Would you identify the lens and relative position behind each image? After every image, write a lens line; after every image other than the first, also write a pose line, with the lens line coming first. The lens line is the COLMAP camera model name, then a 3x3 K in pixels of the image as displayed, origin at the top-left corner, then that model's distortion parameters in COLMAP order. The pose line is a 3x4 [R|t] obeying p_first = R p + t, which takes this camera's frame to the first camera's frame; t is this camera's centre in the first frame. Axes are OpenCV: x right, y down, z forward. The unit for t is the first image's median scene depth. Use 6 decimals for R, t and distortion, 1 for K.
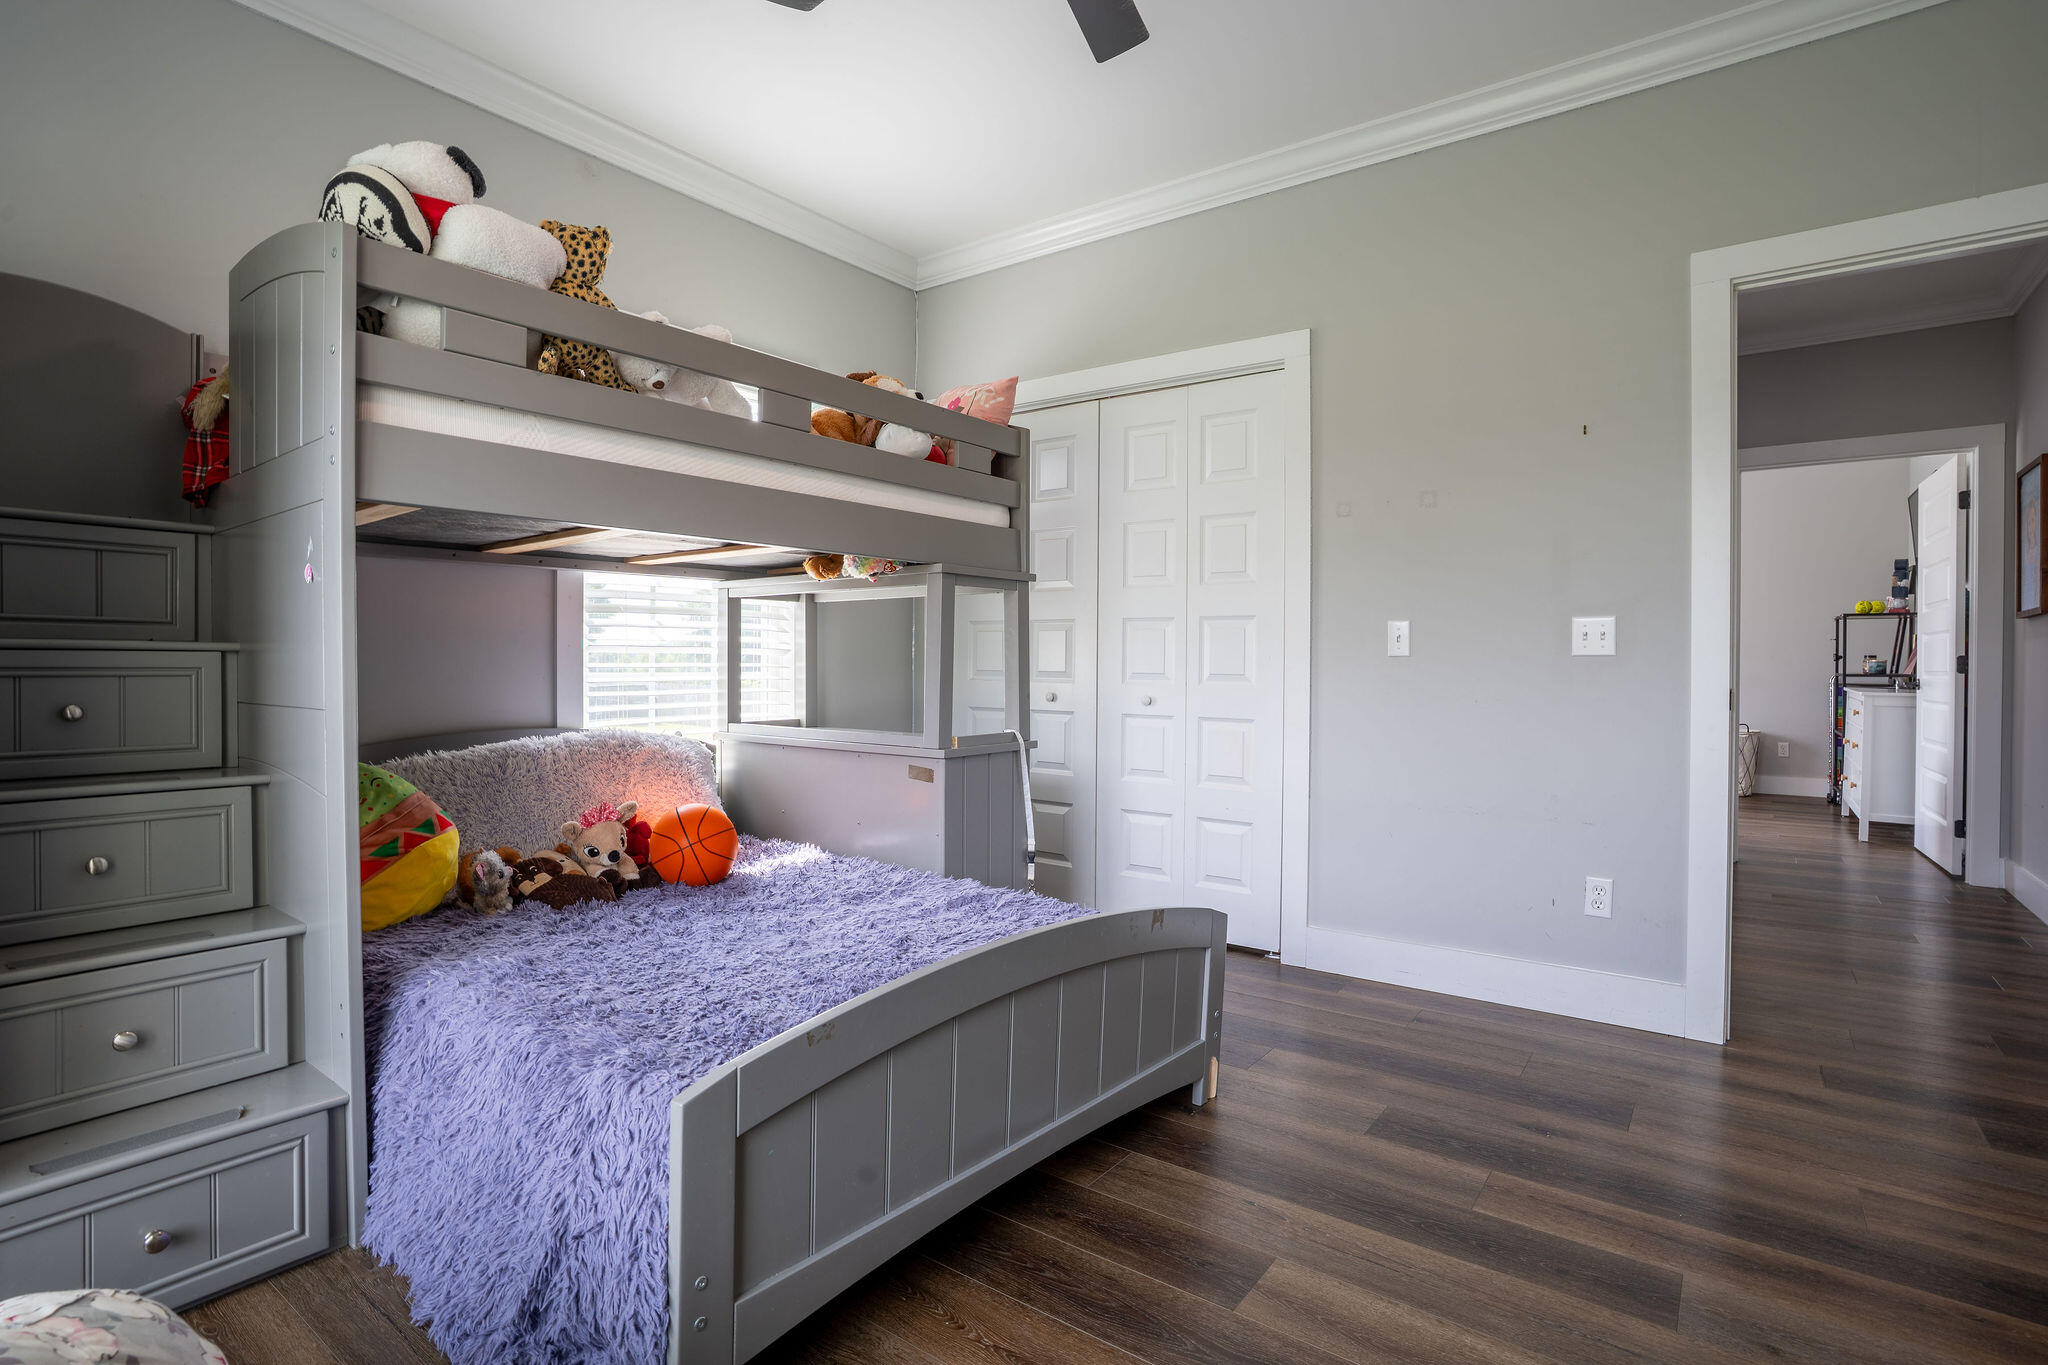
lens RADIAL K [[1005.5, 0, 1022.5], [0, 1005.5, 673.1], [0, 0, 1]] dist [-0.076455, 0.035131]
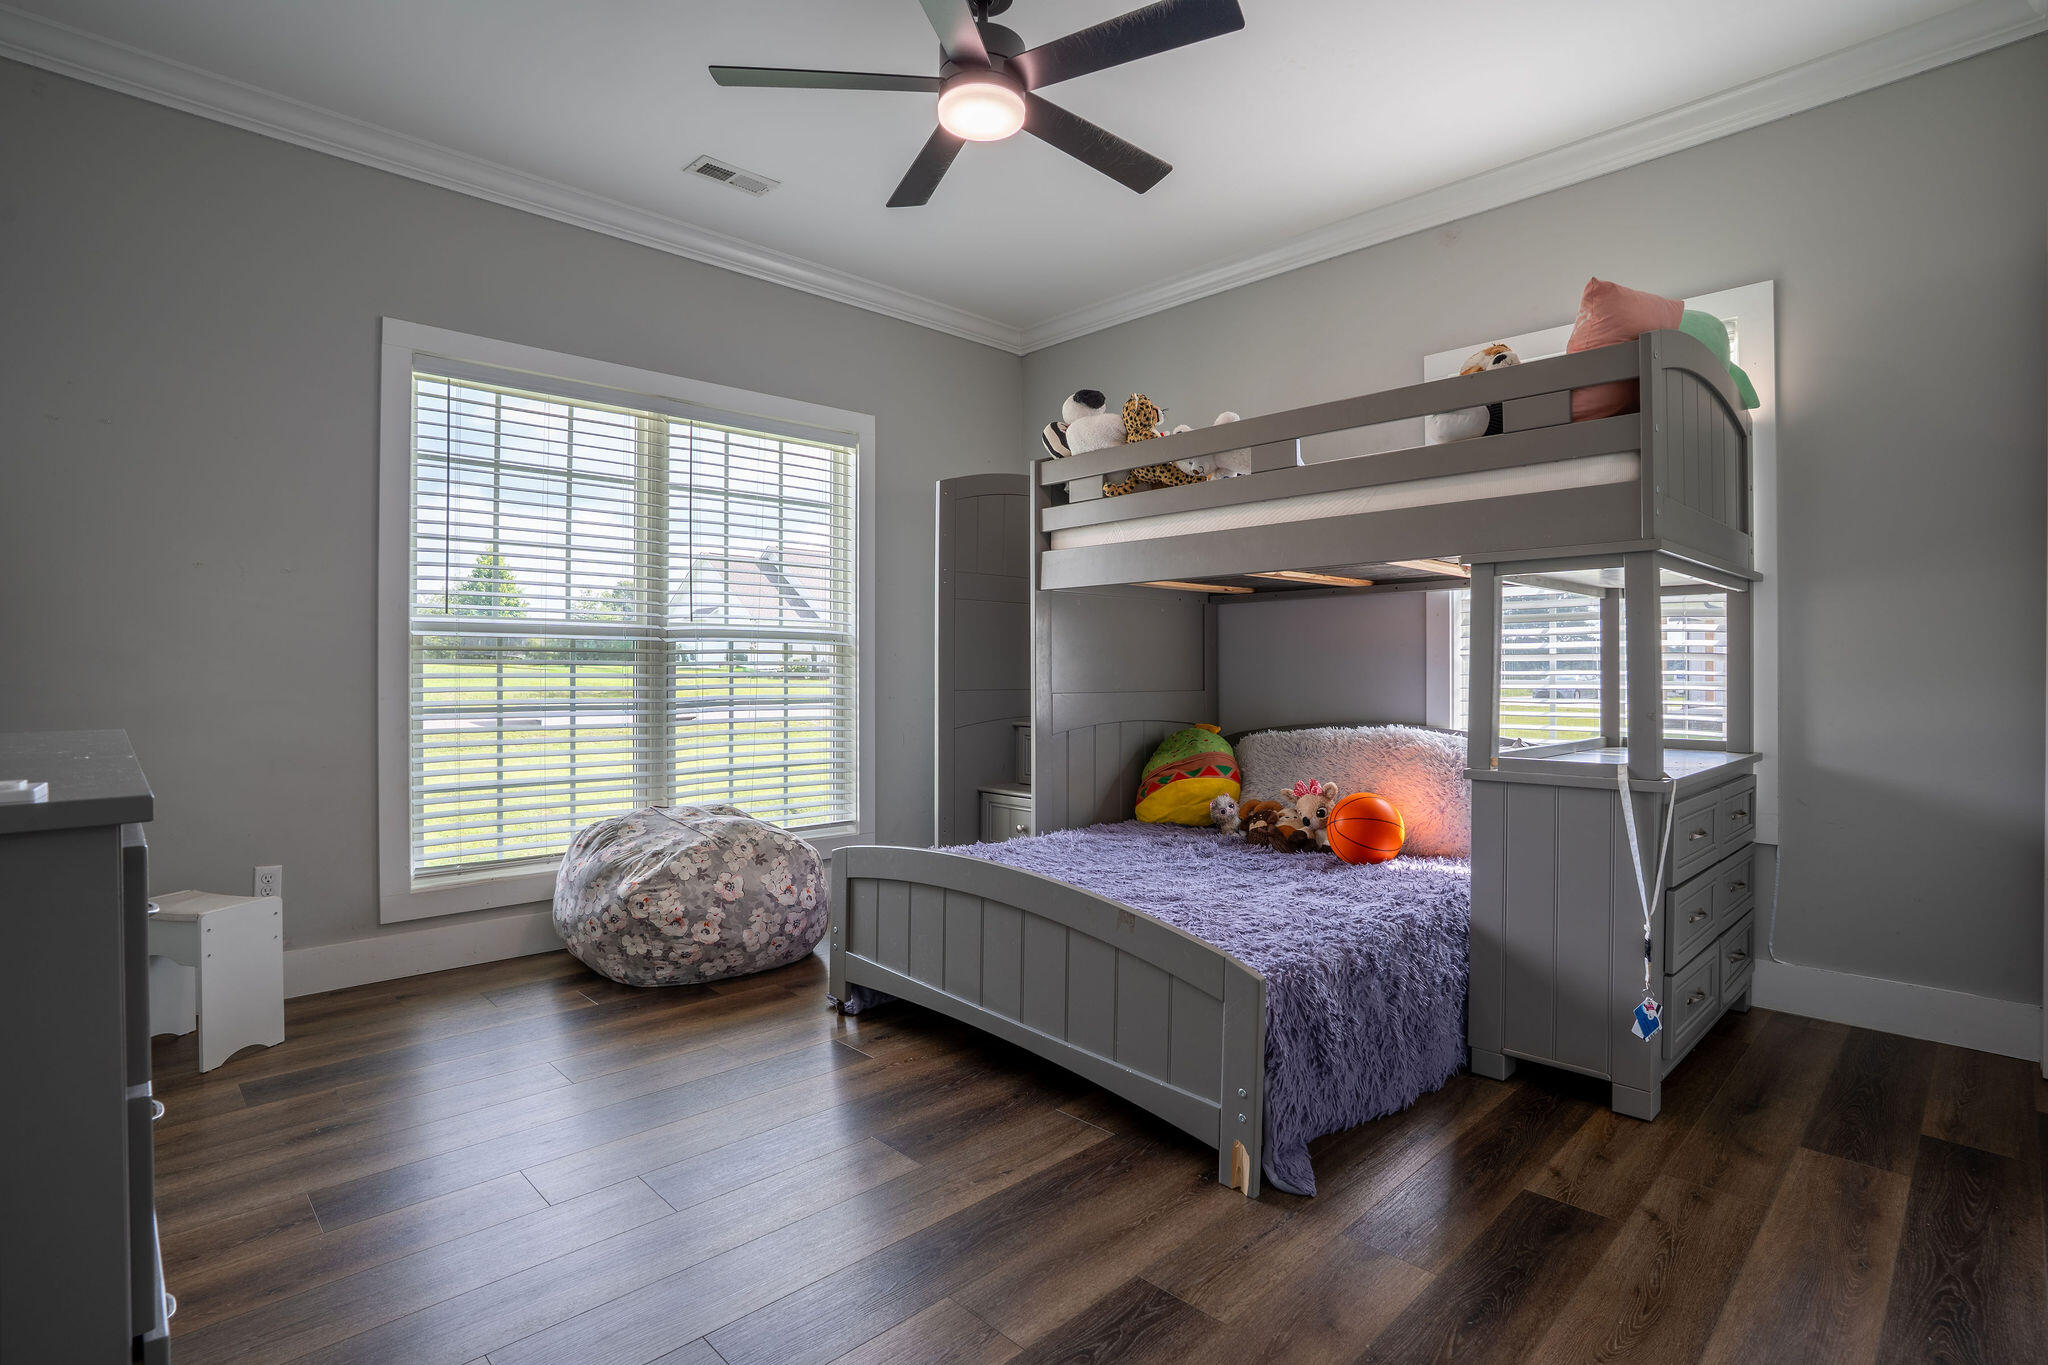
lens RADIAL K [[1005.5, 0, 1024.9], [0, 1005.5, 674.9], [0, 0, 1]] dist [-0.076455, 0.035131]
pose [[-0.162351, 0.001407, -0.986732, 1.102645], [-0.012015, 0.999922, 0.003403, -0.004605], [0.986660, 0.012408, -0.162322, 1.016561]]
